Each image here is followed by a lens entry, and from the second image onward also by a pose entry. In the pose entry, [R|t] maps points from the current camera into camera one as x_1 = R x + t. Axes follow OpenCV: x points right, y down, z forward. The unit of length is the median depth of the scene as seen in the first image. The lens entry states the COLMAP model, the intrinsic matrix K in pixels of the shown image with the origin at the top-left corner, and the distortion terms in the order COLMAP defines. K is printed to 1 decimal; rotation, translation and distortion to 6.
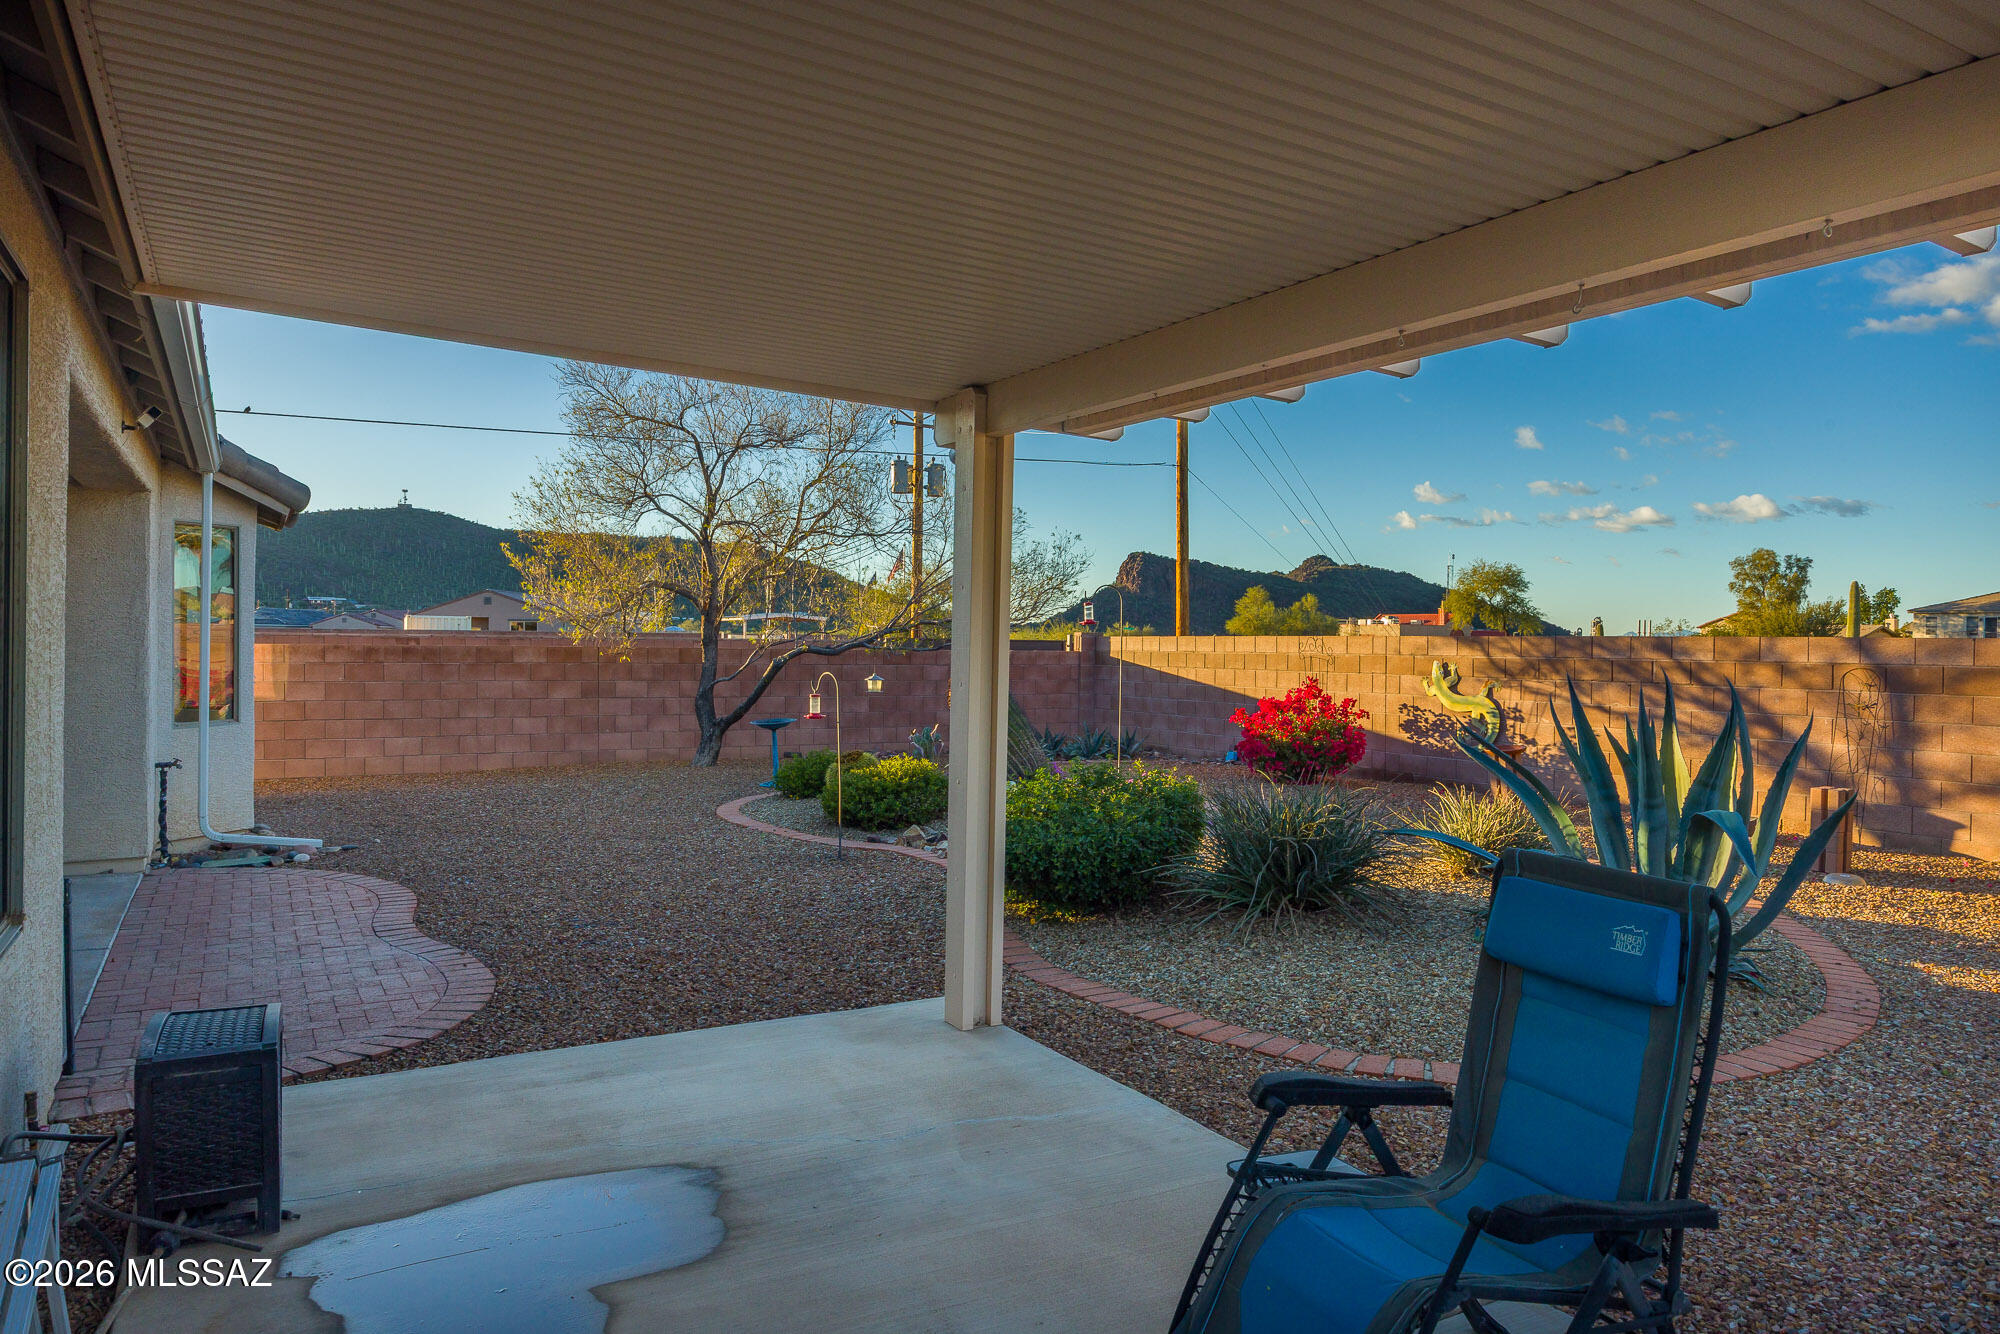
lens RADIAL K [[1400.6, 0, 967.8], [0, 1400.6, 641.4], [0, 0, 1]] dist [0.002231, -0.006711]
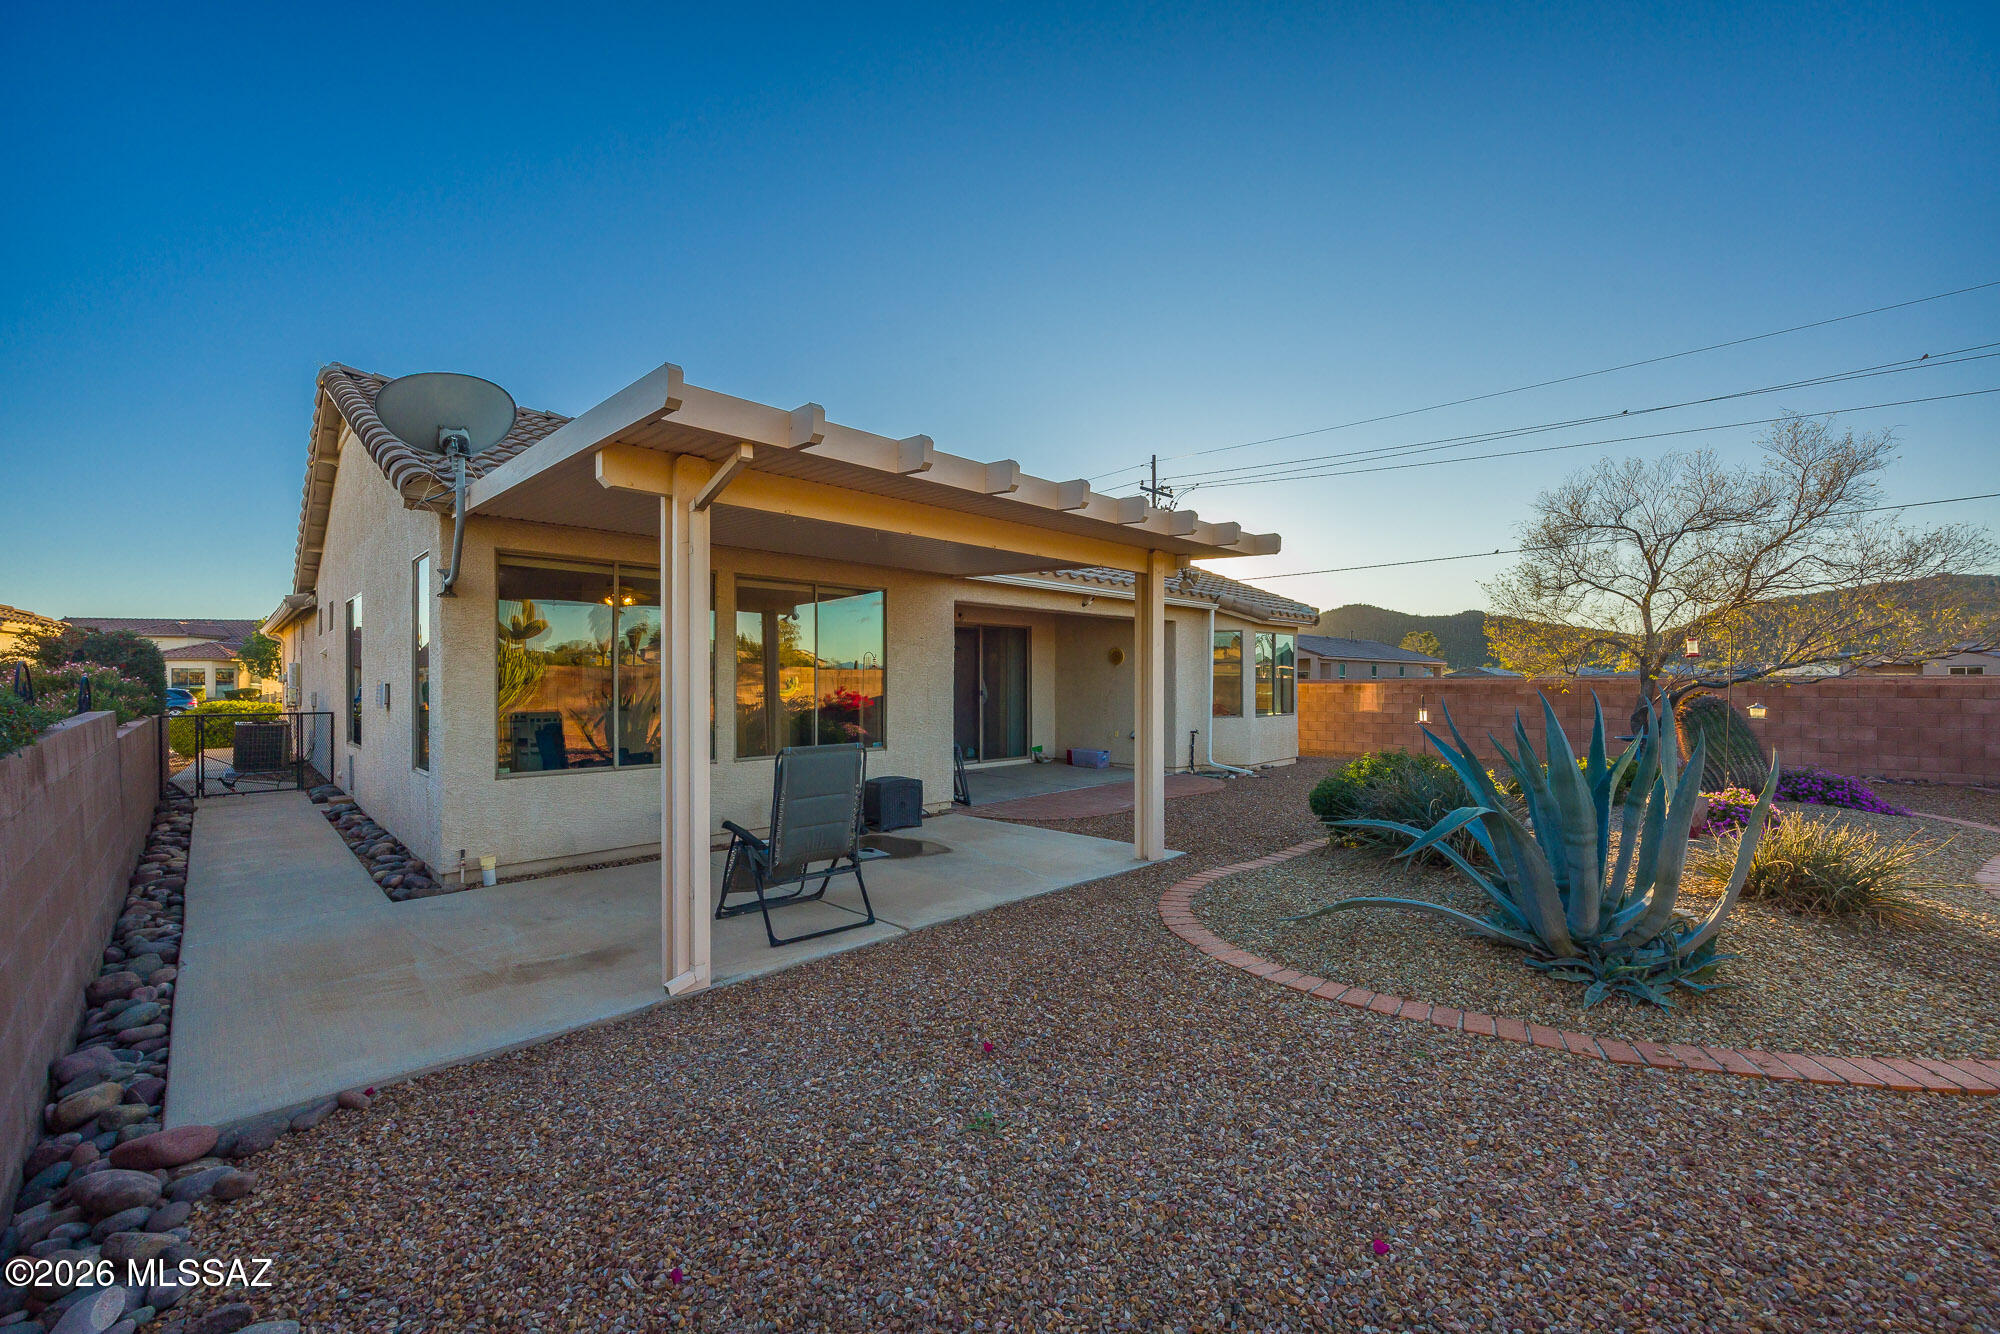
lens RADIAL K [[814.9, 0, 999.1], [0, 814.9, 677.5], [0, 0, 1]] dist [0.001623, 0.000095]
pose [[0.275734, -0.017255, -0.961079, 0.420264], [0.004588, 0.999851, -0.016635, 0.009253], [0.961223, 0.000177, 0.275772, 0.175283]]
